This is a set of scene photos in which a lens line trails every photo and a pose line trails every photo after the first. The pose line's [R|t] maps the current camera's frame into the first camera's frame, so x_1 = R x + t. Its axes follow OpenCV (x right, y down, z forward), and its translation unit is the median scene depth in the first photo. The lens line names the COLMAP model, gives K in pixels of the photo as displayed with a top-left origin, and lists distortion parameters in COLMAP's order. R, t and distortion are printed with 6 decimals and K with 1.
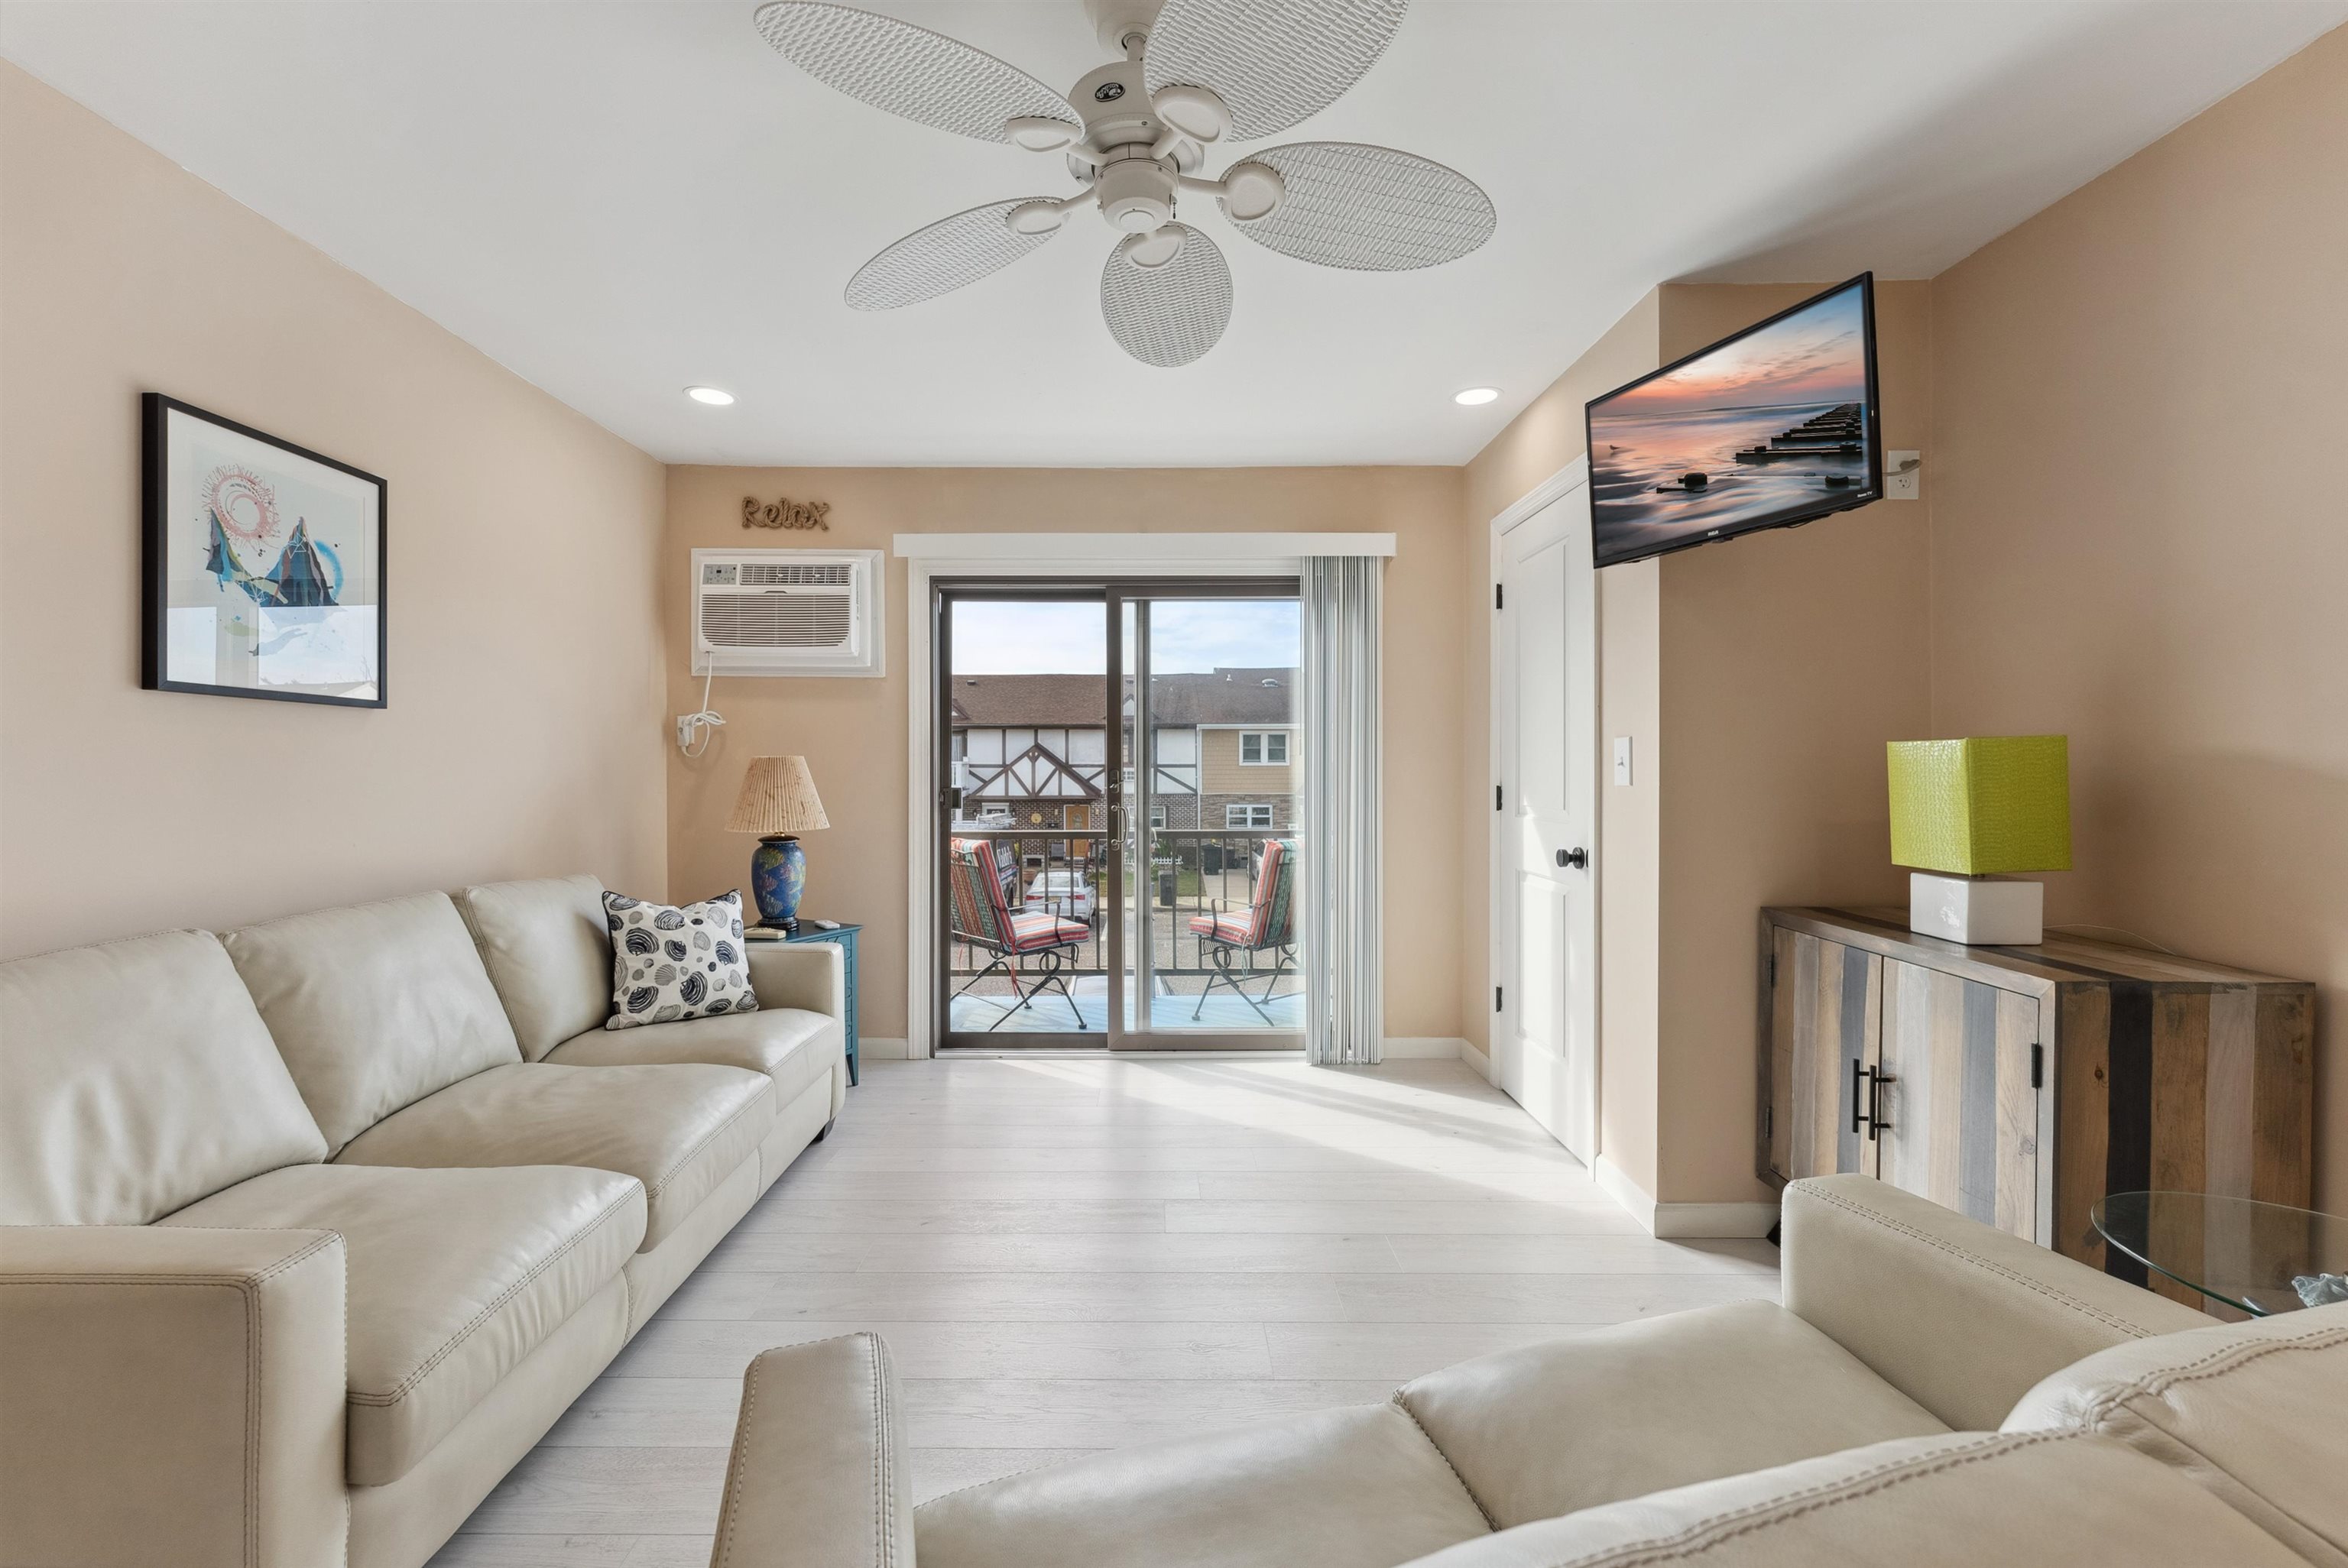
lens RADIAL K [[975.2, 0, 1150.6], [0, 975.2, 769.5], [0, 0, 1]] dist [-0.001212, -0.000136]
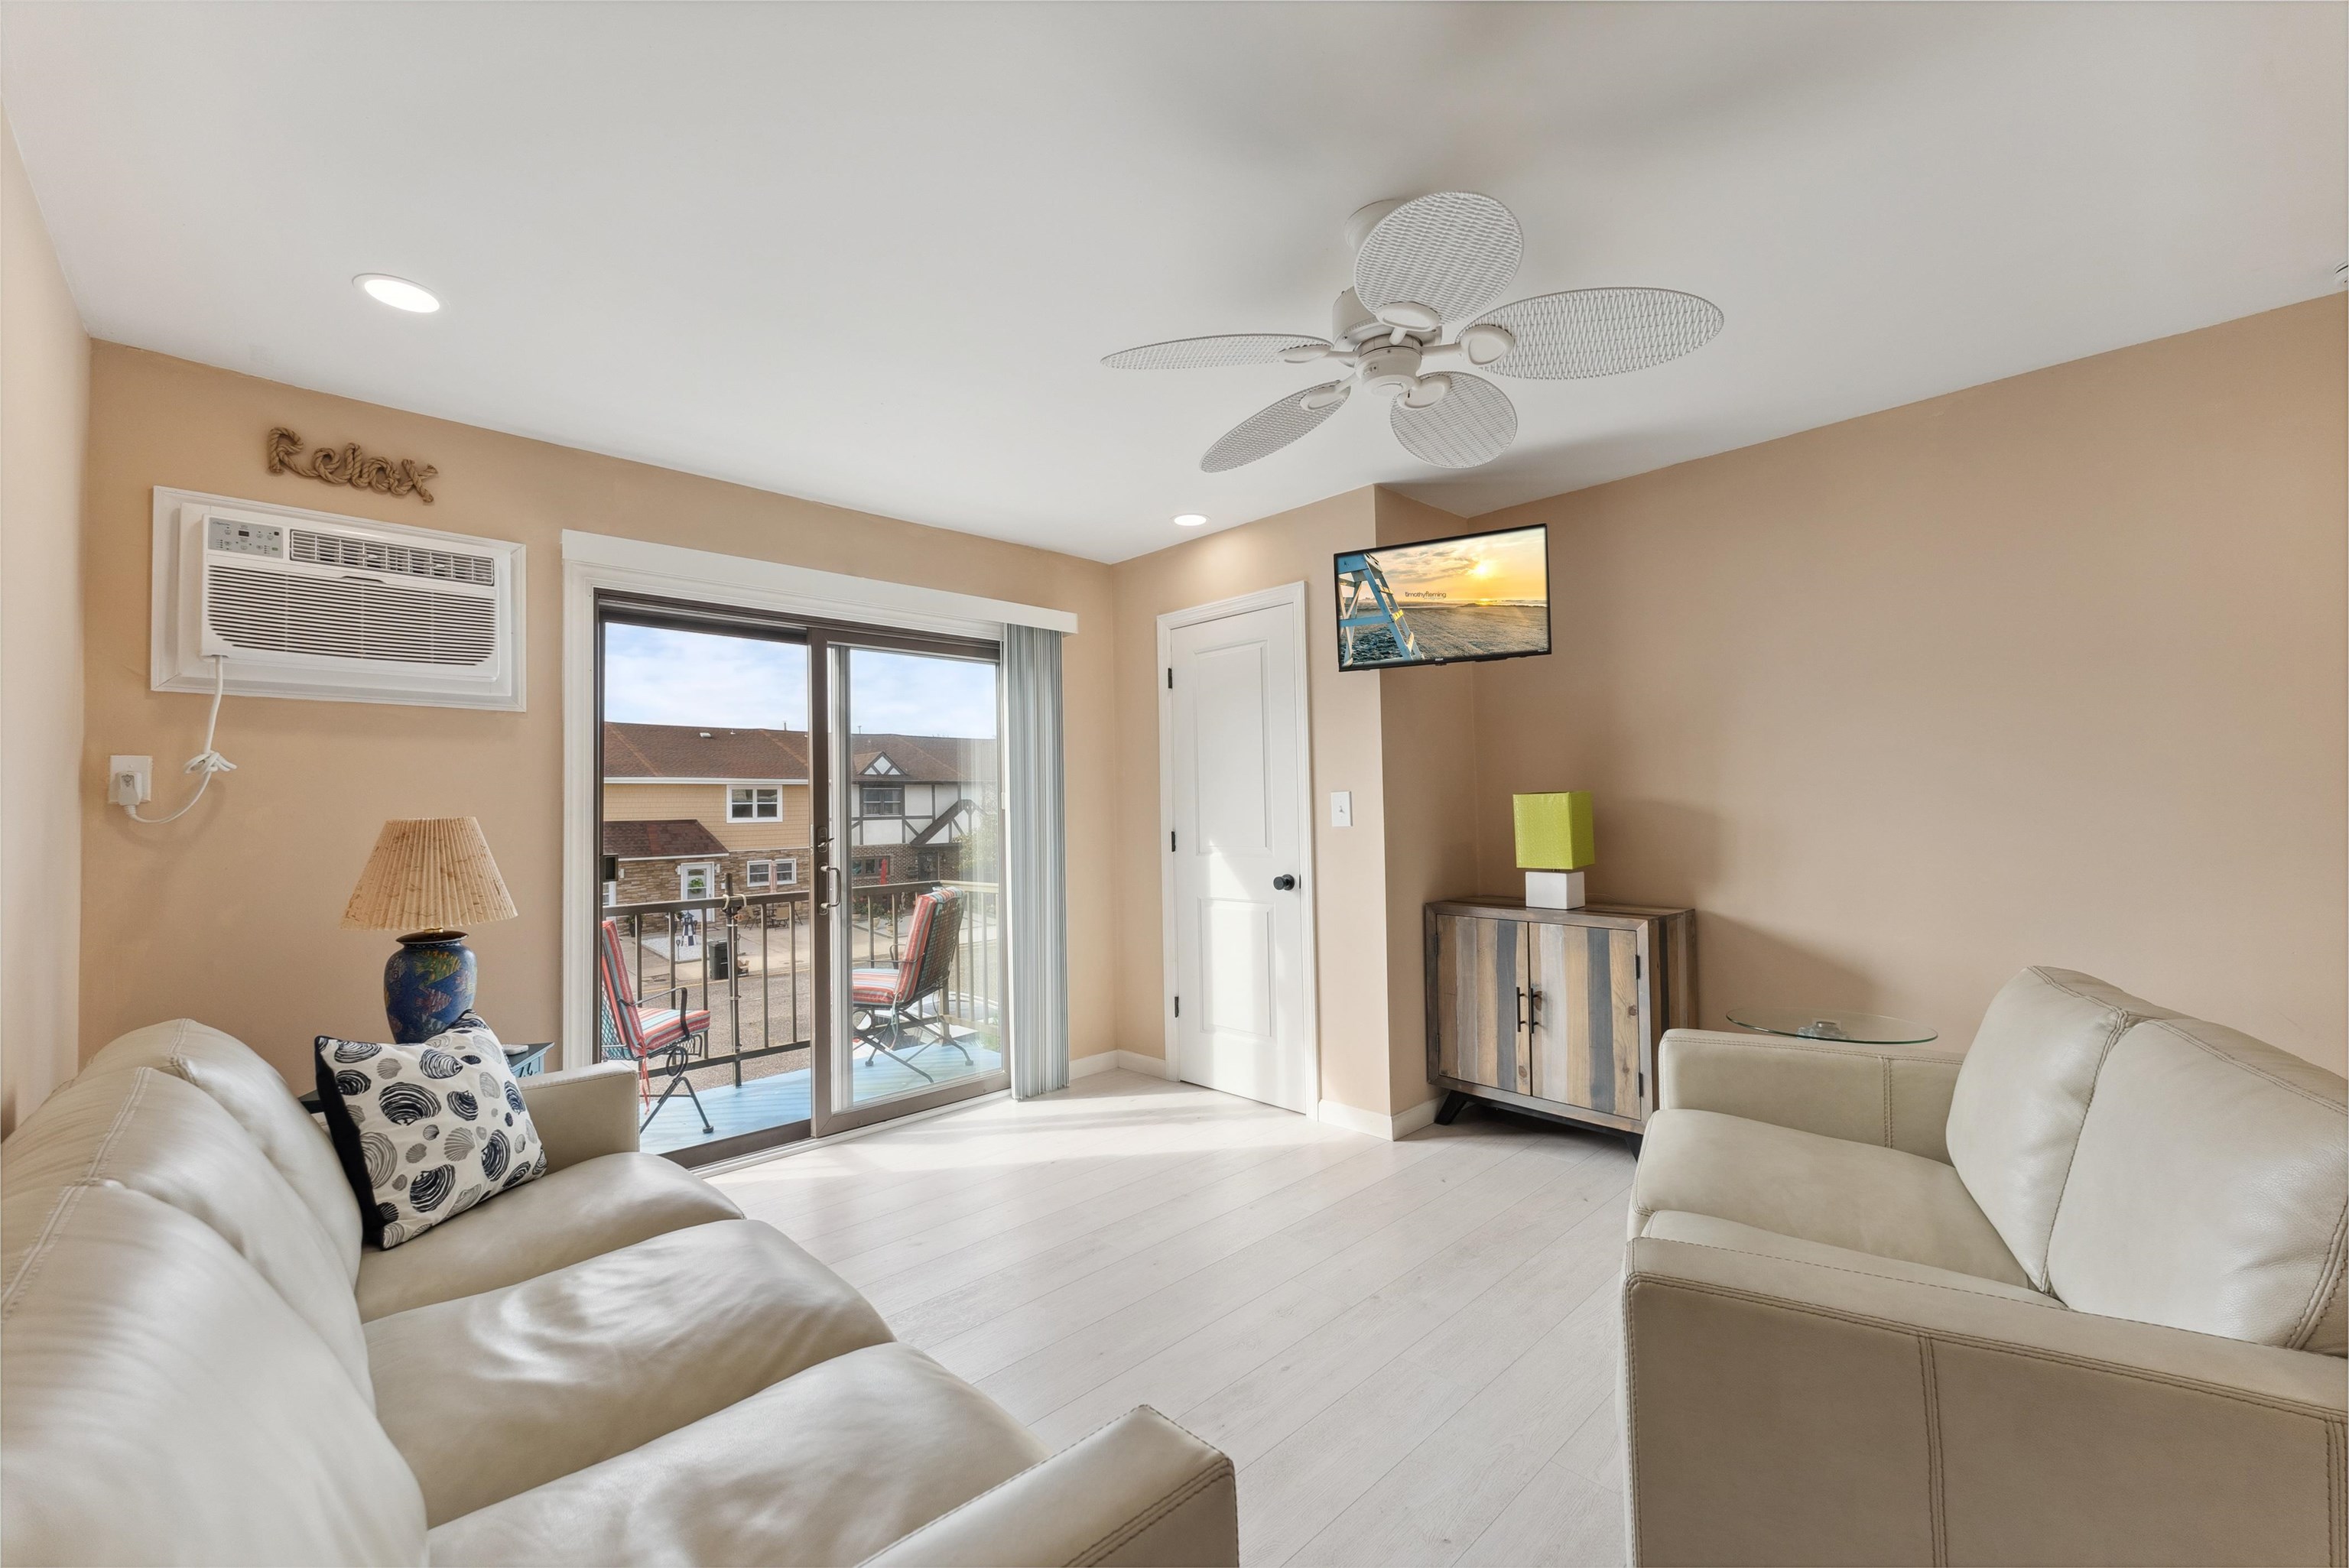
lens RADIAL K [[945.9, 0, 1185.5], [0, 945.9, 782.8], [0, 0, 1]] dist [-0.001919, -0.000363]
pose [[0.714992, 0.008053, 0.699087, -0.581560], [0.022517, 0.999150, -0.034539, -0.004180], [-0.698770, 0.040437, 0.714202, 0.170710]]
